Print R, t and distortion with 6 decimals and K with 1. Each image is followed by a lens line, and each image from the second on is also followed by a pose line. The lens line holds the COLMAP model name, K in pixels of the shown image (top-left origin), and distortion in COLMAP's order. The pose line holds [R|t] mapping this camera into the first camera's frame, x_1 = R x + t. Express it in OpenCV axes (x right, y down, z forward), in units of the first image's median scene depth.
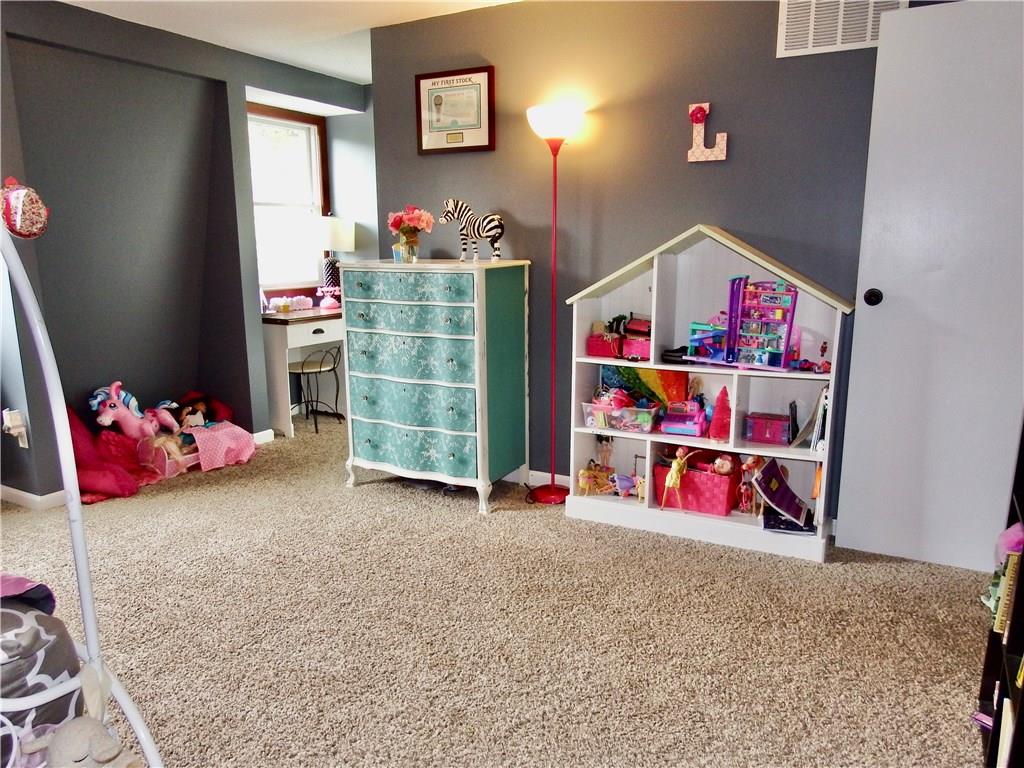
lens RADIAL K [[767.4, 0, 508.9], [0, 767.4, 380.4], [0, 0, 1]] dist [0.015793, -0.017058]
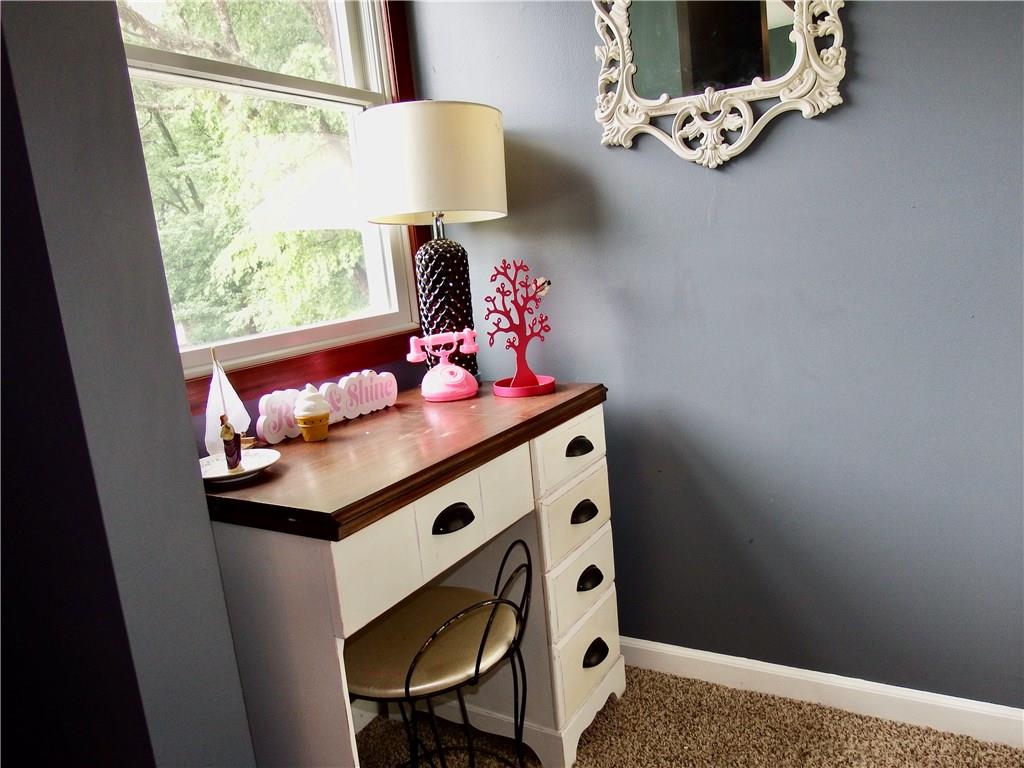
lens RADIAL K [[767.4, 0, 513.3], [0, 767.4, 389.6], [0, 0, 1]] dist [0.015793, -0.017058]
pose [[0.995728, -0.088081, -0.027711, -0.282865], [0.087993, 0.996111, -0.004376, -0.133313], [0.027988, 0.001919, 0.999606, 0.972206]]
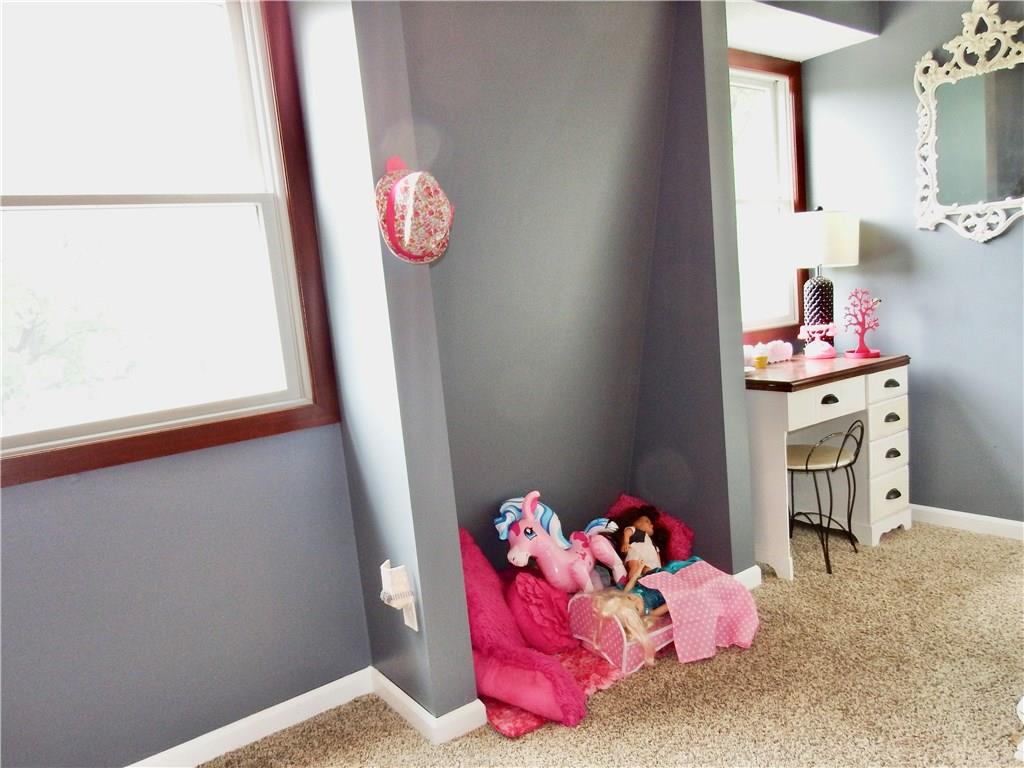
lens RADIAL K [[767.4, 0, 500.8], [0, 767.4, 384.0], [0, 0, 1]] dist [0.015793, -0.017058]
pose [[0.912795, -0.022572, -0.407794, -0.307976], [0.003445, 0.998862, -0.047579, -0.062594], [0.408403, 0.042025, 0.911834, 0.462459]]
